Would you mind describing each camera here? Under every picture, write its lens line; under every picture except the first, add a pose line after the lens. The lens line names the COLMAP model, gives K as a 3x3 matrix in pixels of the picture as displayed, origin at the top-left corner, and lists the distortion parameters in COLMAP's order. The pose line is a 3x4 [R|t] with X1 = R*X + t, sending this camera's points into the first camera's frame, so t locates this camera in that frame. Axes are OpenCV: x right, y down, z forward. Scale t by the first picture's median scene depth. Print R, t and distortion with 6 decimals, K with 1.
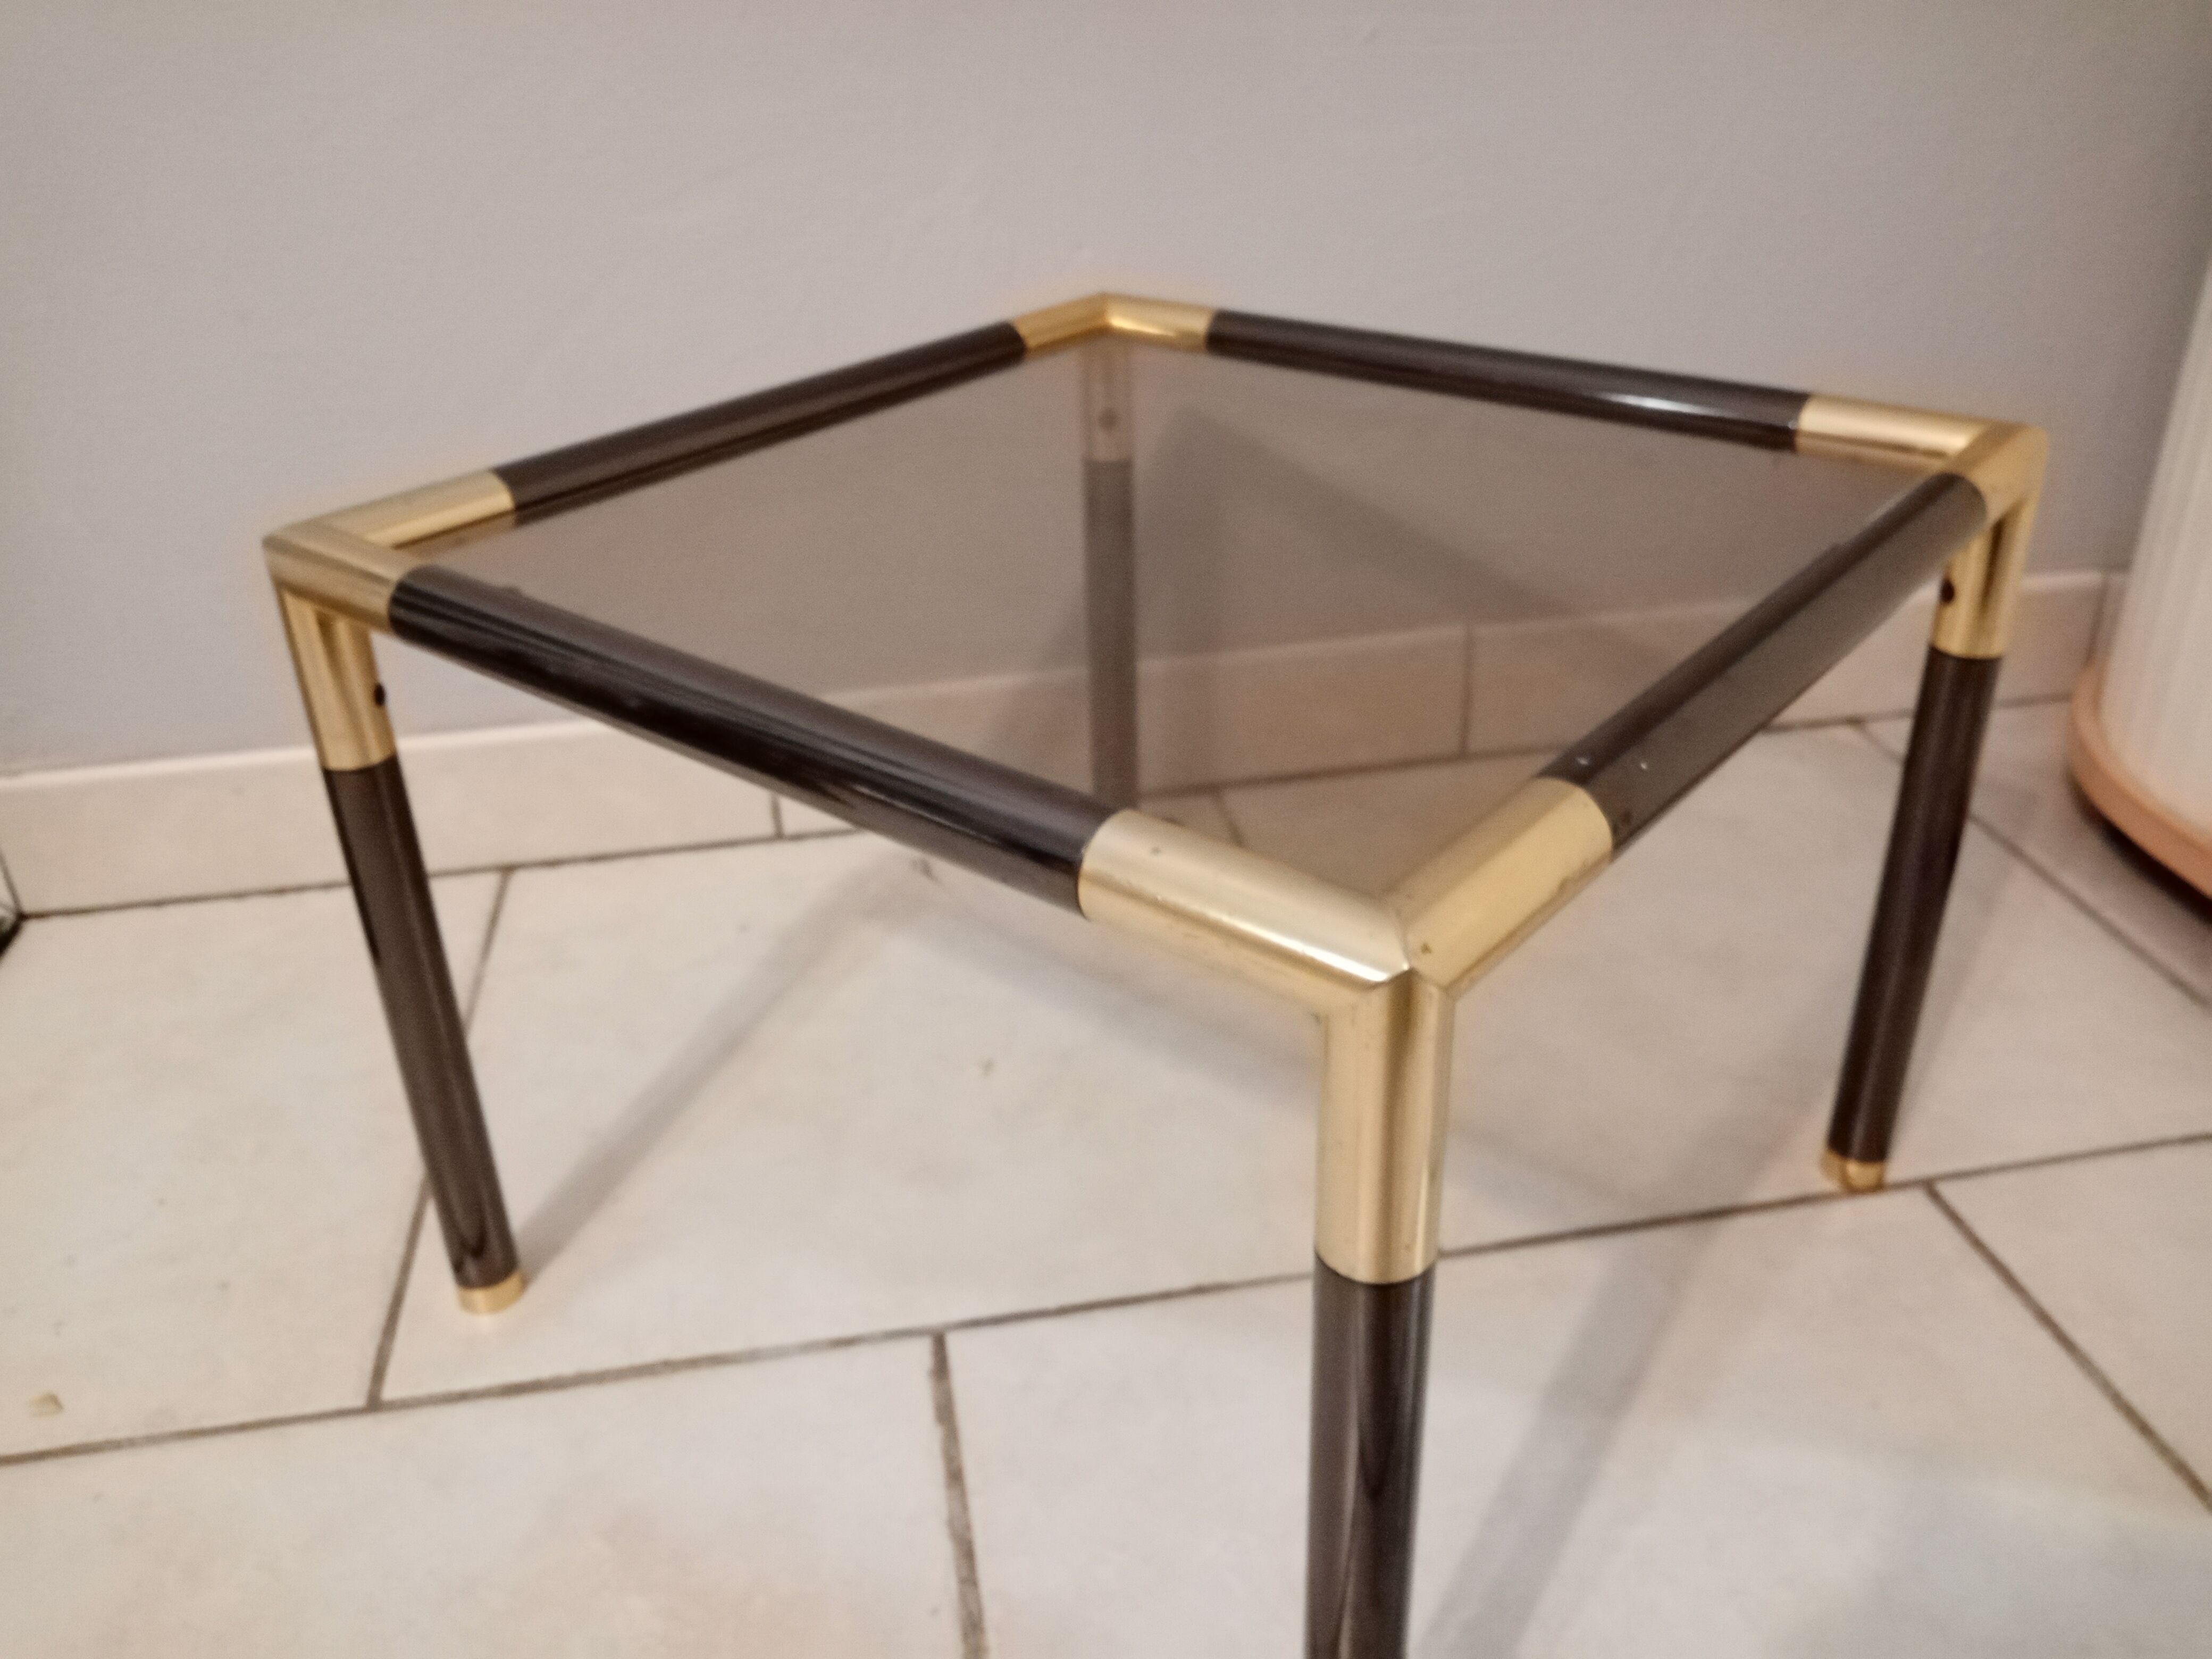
lens RADIAL K [[1780.2, 0, 1106.0], [0, 1780.2, 829.5], [0, 0, 1]] dist [-0.007788, -0.015116]
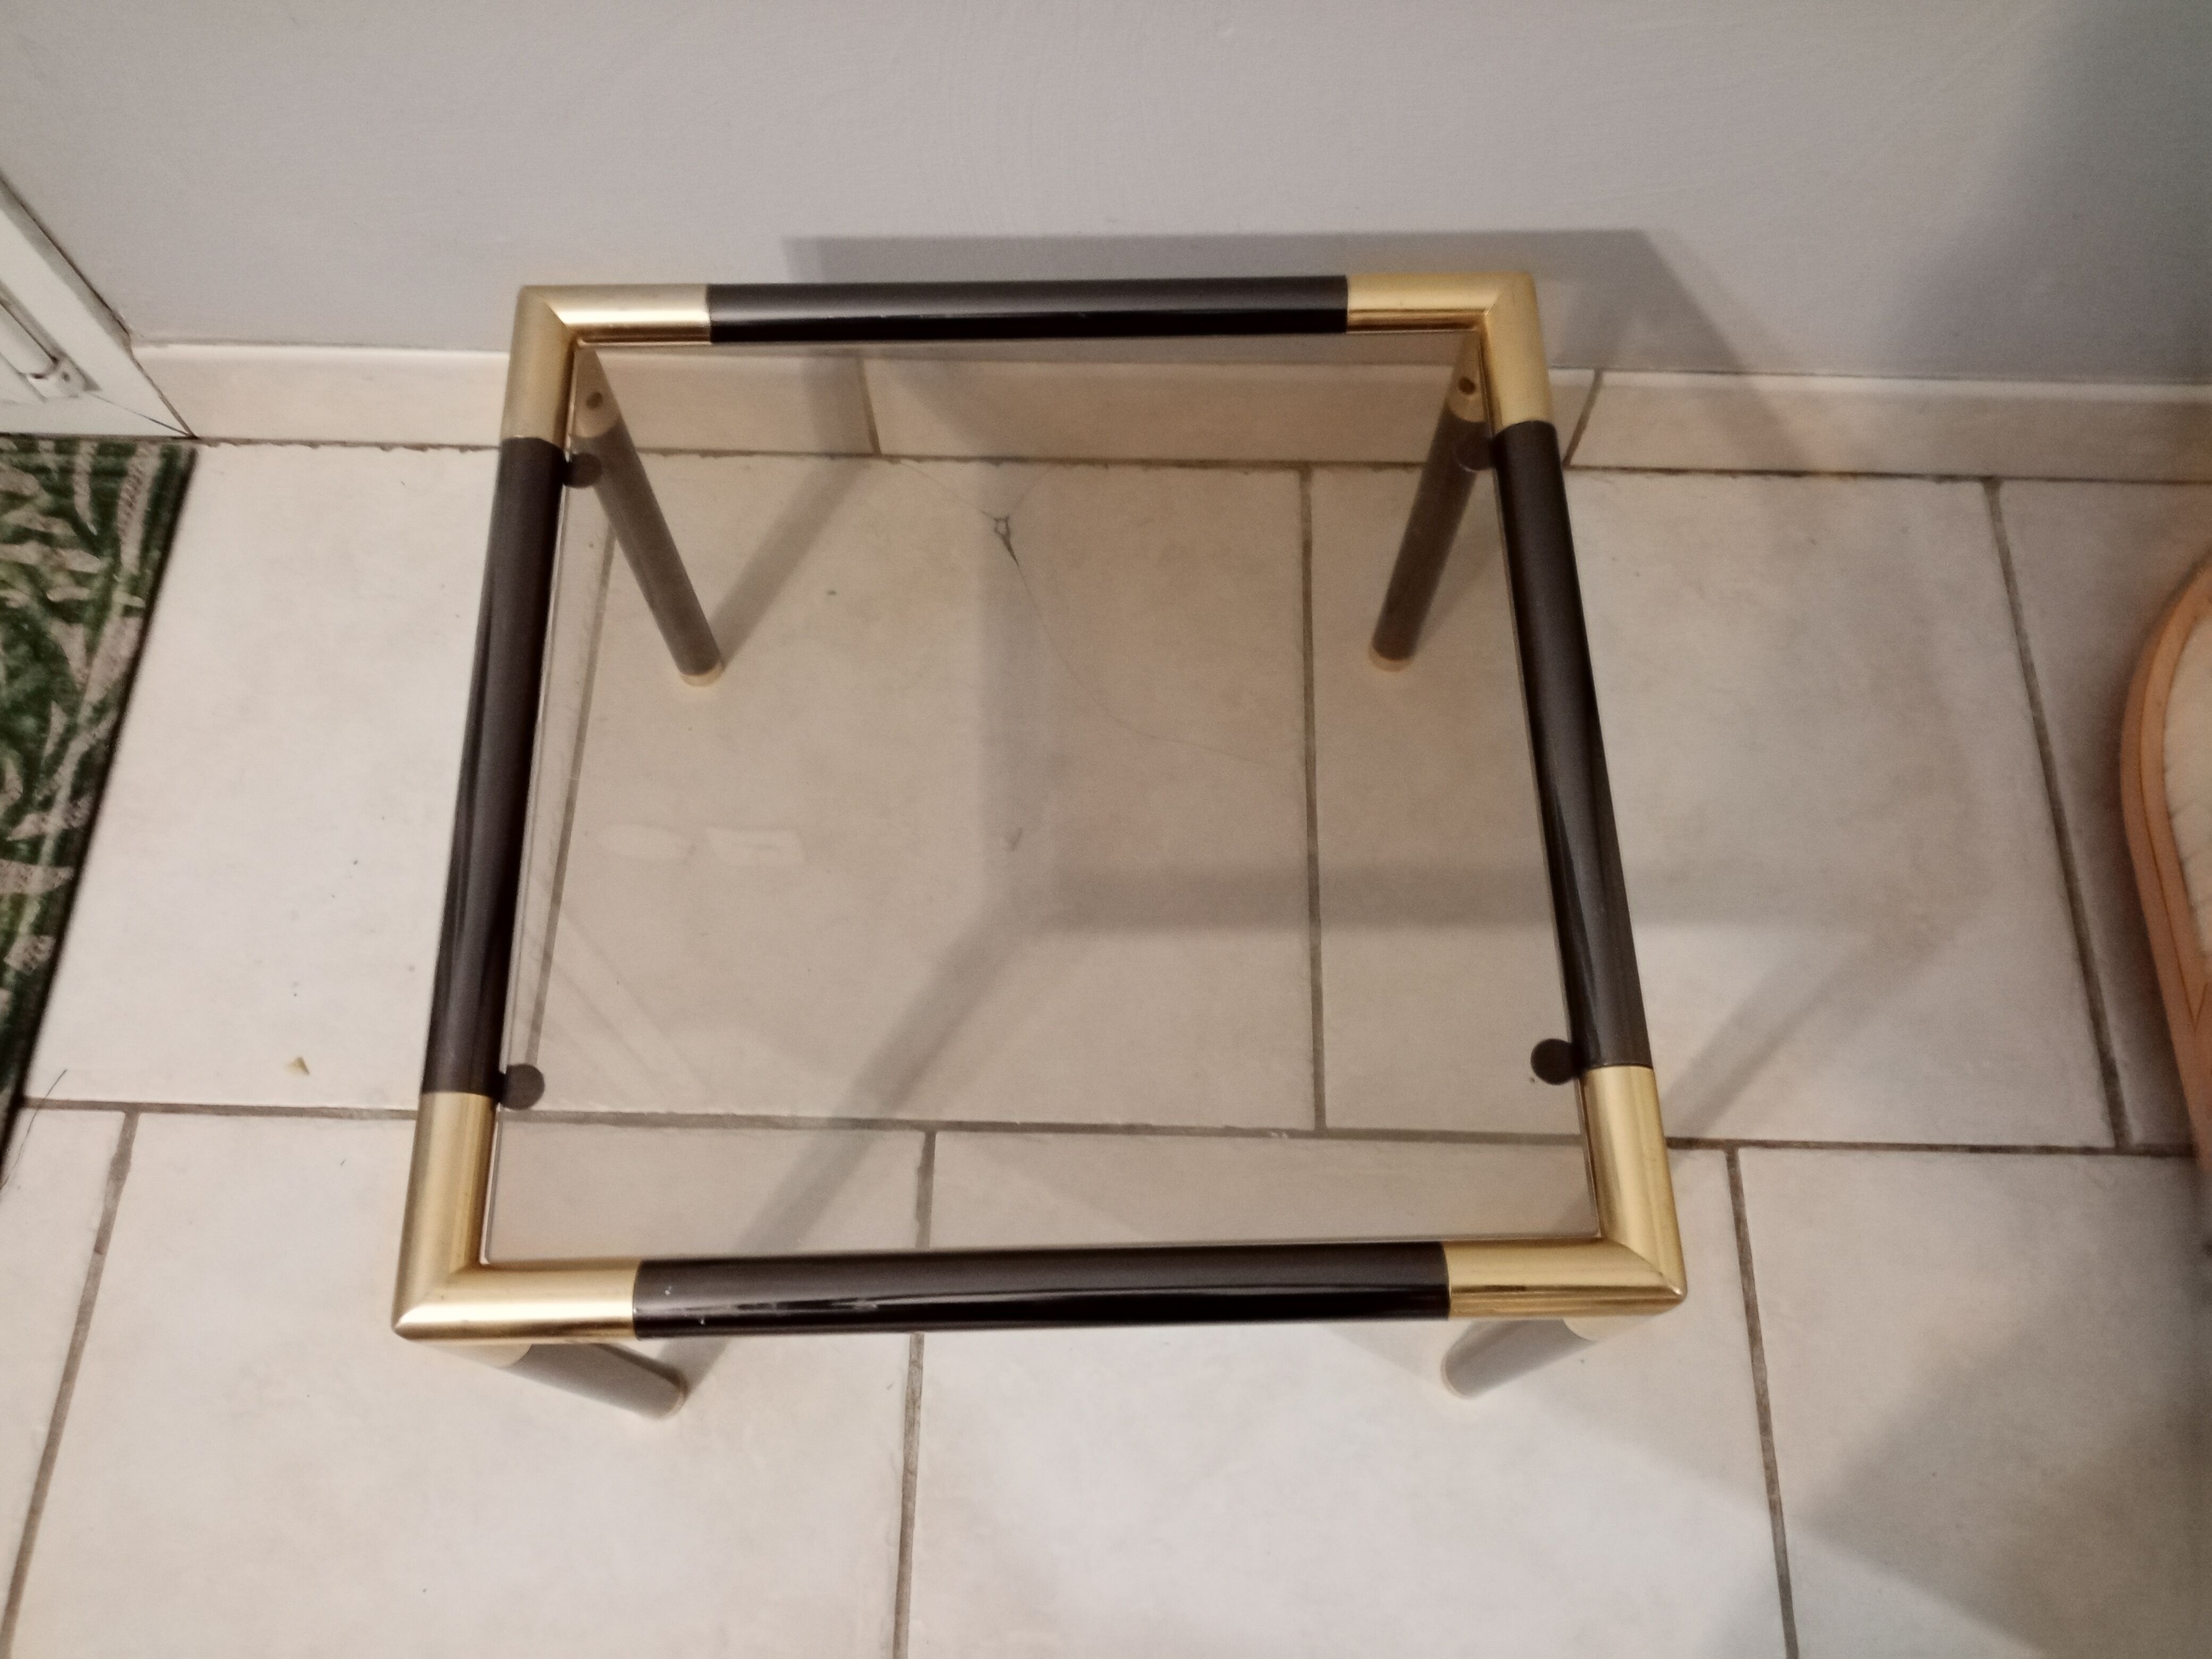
lens RADIAL K [[1732.3, 0, 1106.0], [0, 1732.3, 829.5], [0, 0, 1]] dist [0.010428, -0.005138]
pose [[0.981101, 0.189047, -0.041267, 0.046828], [-0.120867, 0.765278, 0.632250, -0.737527], [0.151106, -0.615313, 0.773665, 0.147065]]
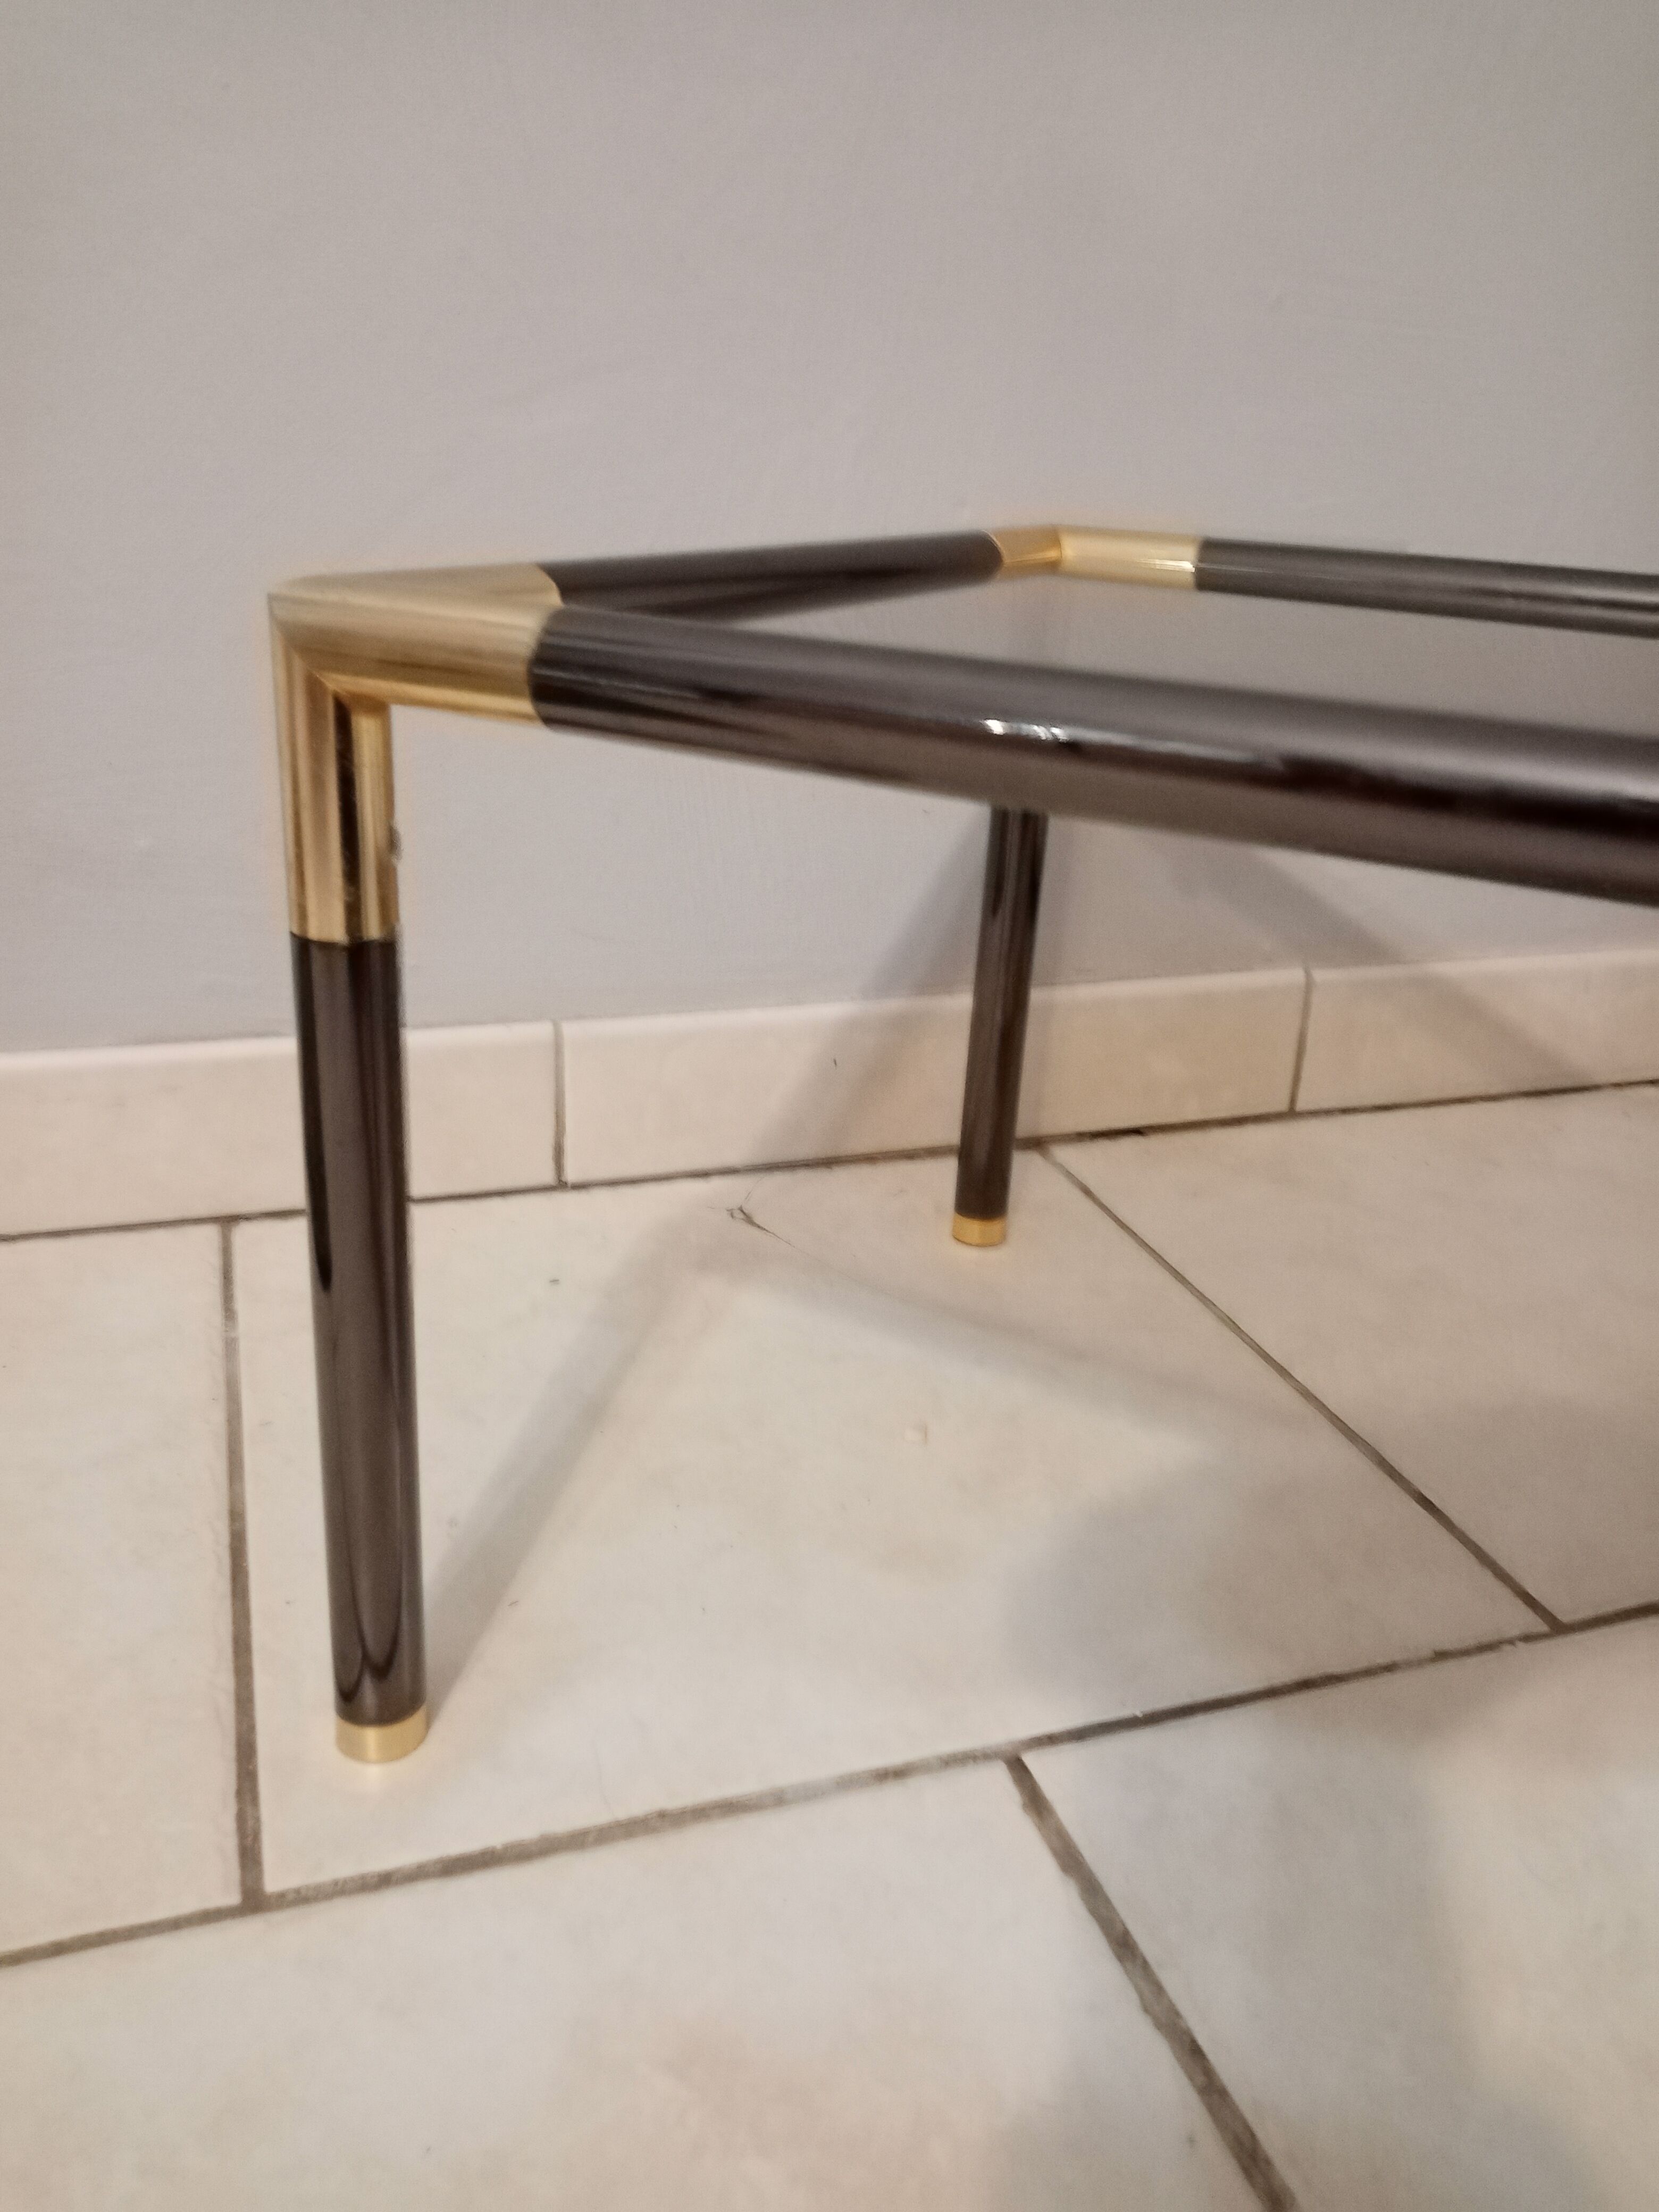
lens RADIAL K [[1724.0, 0, 832.0], [0, 1724.0, 1140.8], [0, 0, 1]] dist [-0.007622, -0.001953]
pose [[0.984347, 0.011272, 0.175878, -0.302379], [0.005416, 0.995546, -0.094120, 0.091115], [-0.176156, 0.093599, 0.979902, 0.269044]]
